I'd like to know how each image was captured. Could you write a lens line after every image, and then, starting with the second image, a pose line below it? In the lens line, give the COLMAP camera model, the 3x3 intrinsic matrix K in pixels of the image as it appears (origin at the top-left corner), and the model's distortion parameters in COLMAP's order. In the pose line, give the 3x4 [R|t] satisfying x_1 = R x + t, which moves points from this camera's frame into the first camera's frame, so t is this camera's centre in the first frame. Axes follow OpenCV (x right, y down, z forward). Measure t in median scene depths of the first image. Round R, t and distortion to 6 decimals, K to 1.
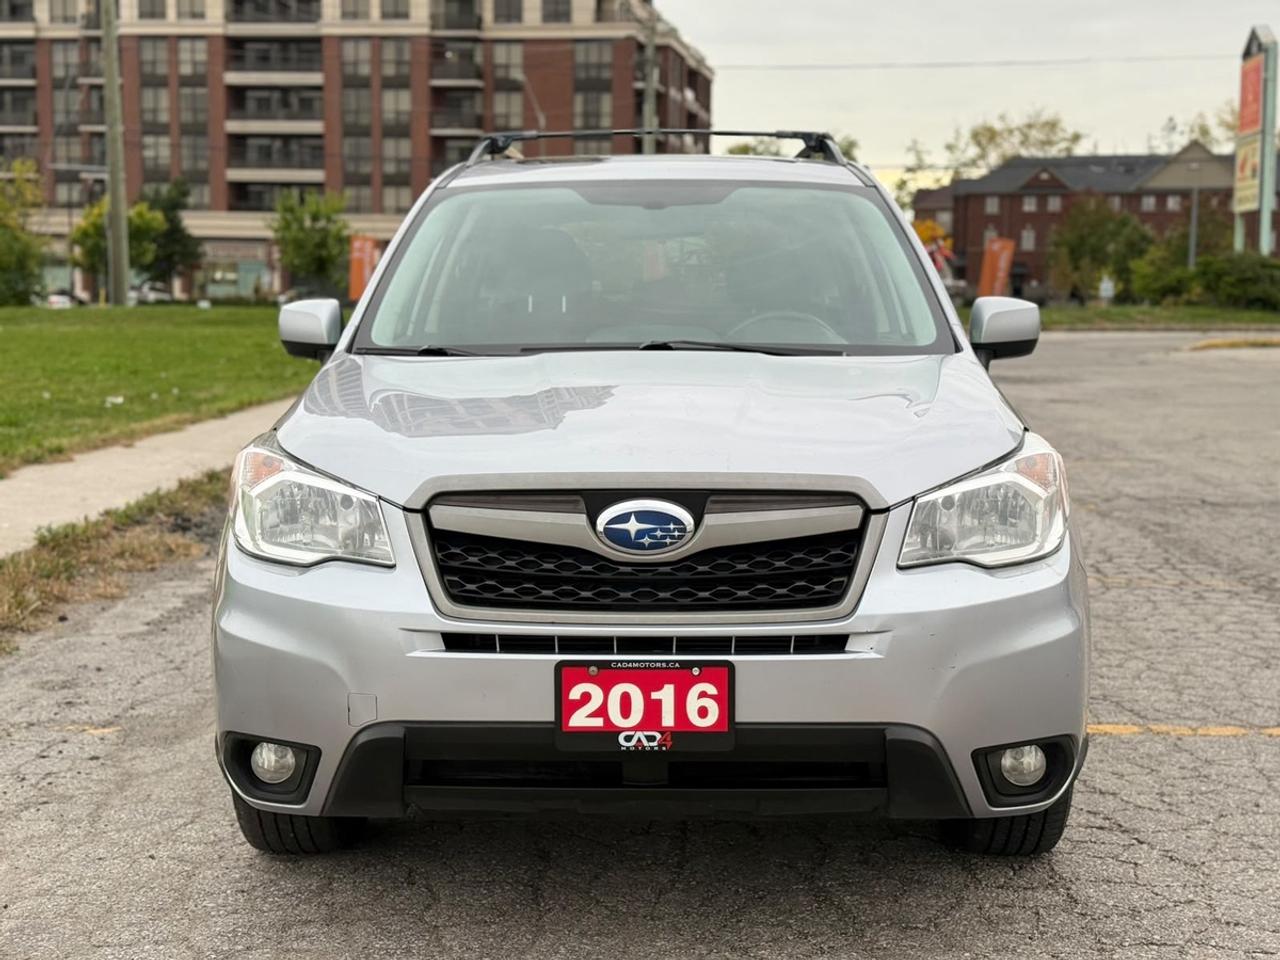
lens RADIAL K [[1790.5, 0, 640.0], [0, 1790.5, 480.0], [0, 0, 1]] dist [0.118642, -0.062761]
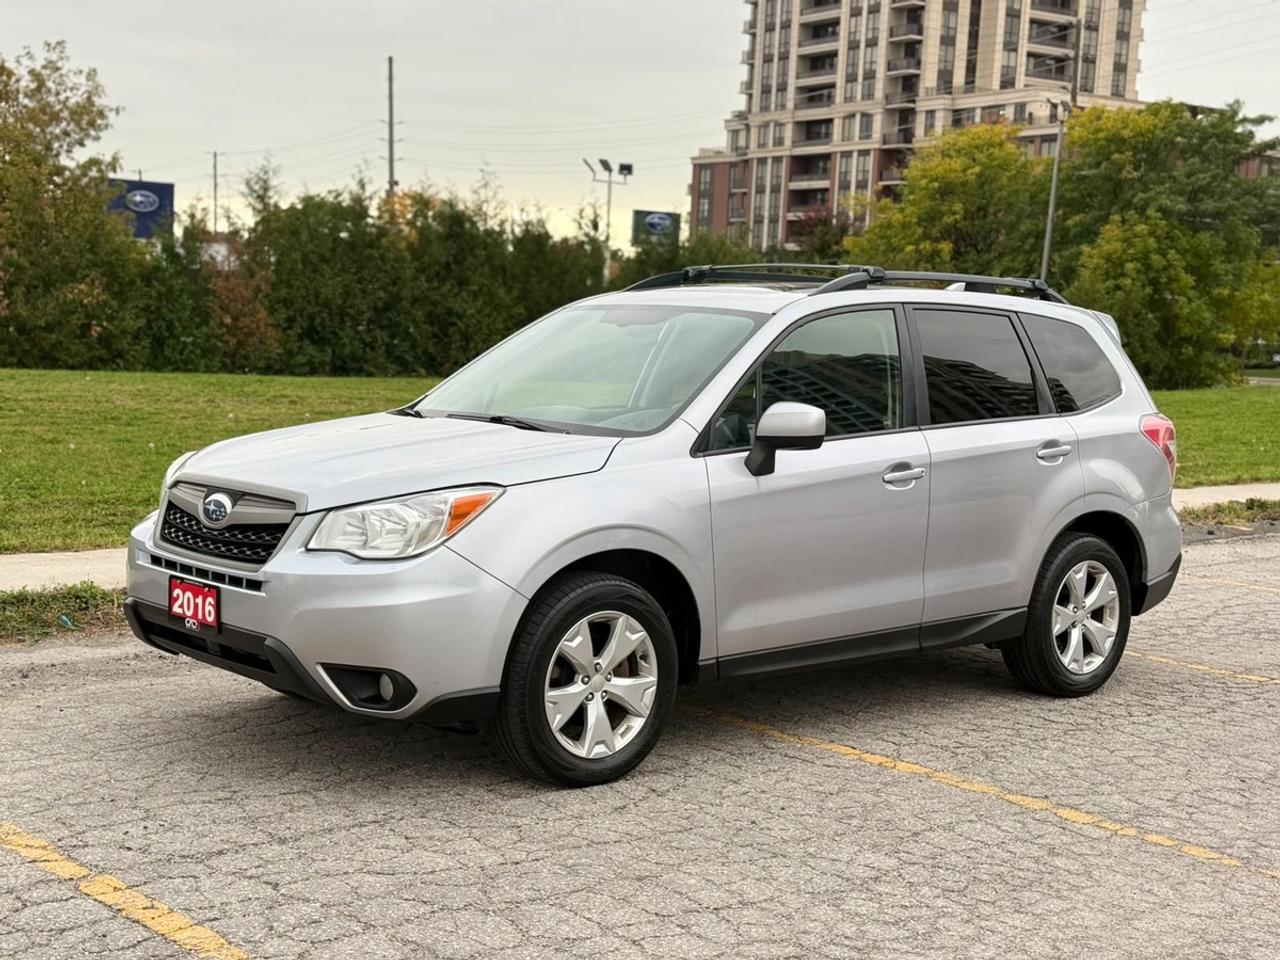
lens RADIAL K [[1790.5, 0, 640.0], [0, 1790.5, 480.0], [0, 0, 1]] dist [0.118642, -0.062761]
pose [[0.681866, 0.088511, -0.726102, 1.616348], [-0.116505, 0.993122, 0.011654, -0.073719], [0.722139, 0.076648, 0.687488, 0.061378]]
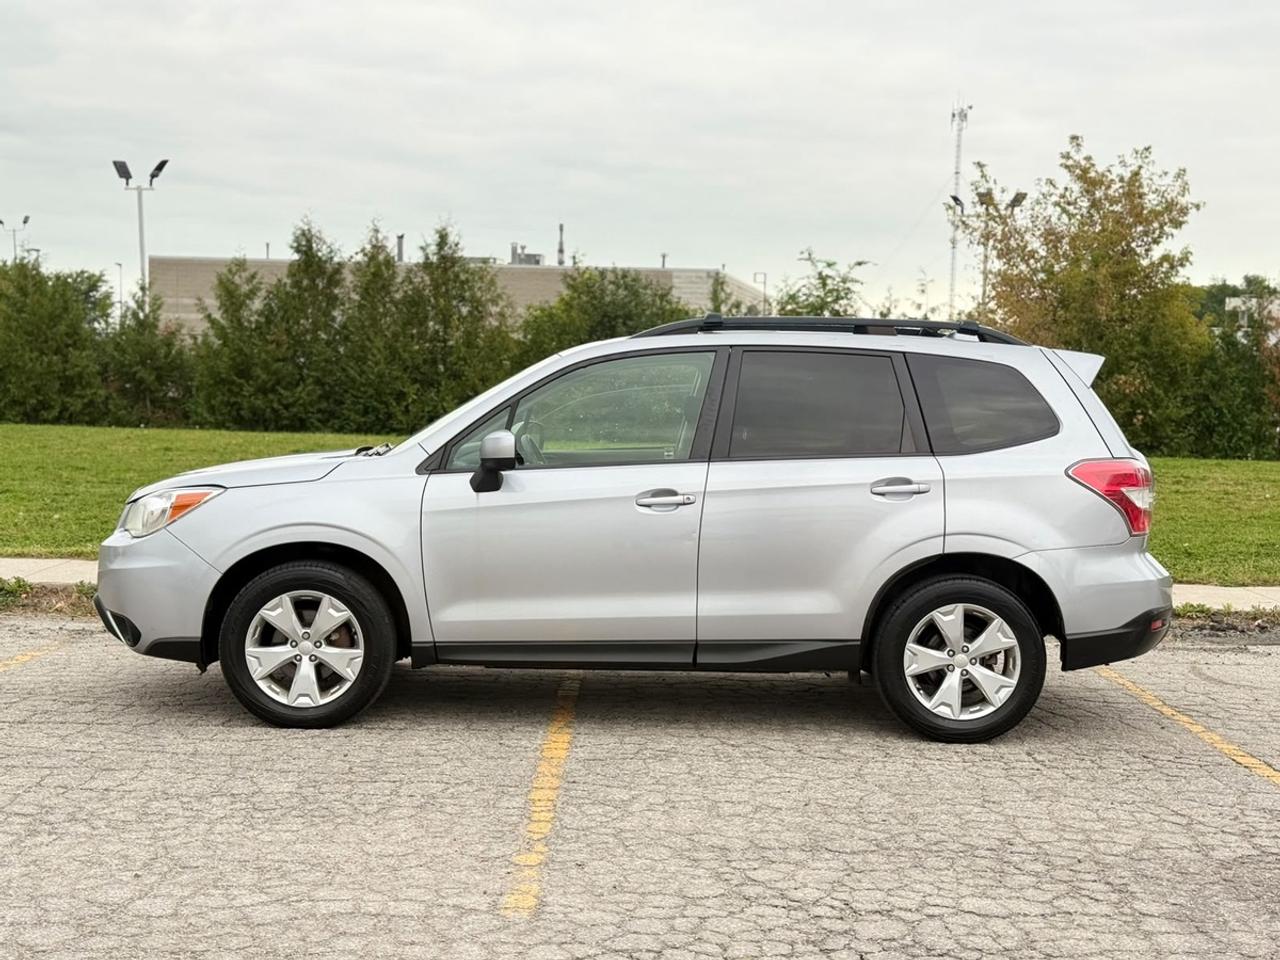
lens RADIAL K [[1790.5, 0, 640.0], [0, 1790.5, 480.0], [0, 0, 1]] dist [0.118642, -0.062761]
pose [[0.026951, 0.053347, -0.998212, 2.601715], [-0.129309, 0.990371, 0.049437, -0.228011], [0.991238, 0.127746, 0.033590, 1.625666]]
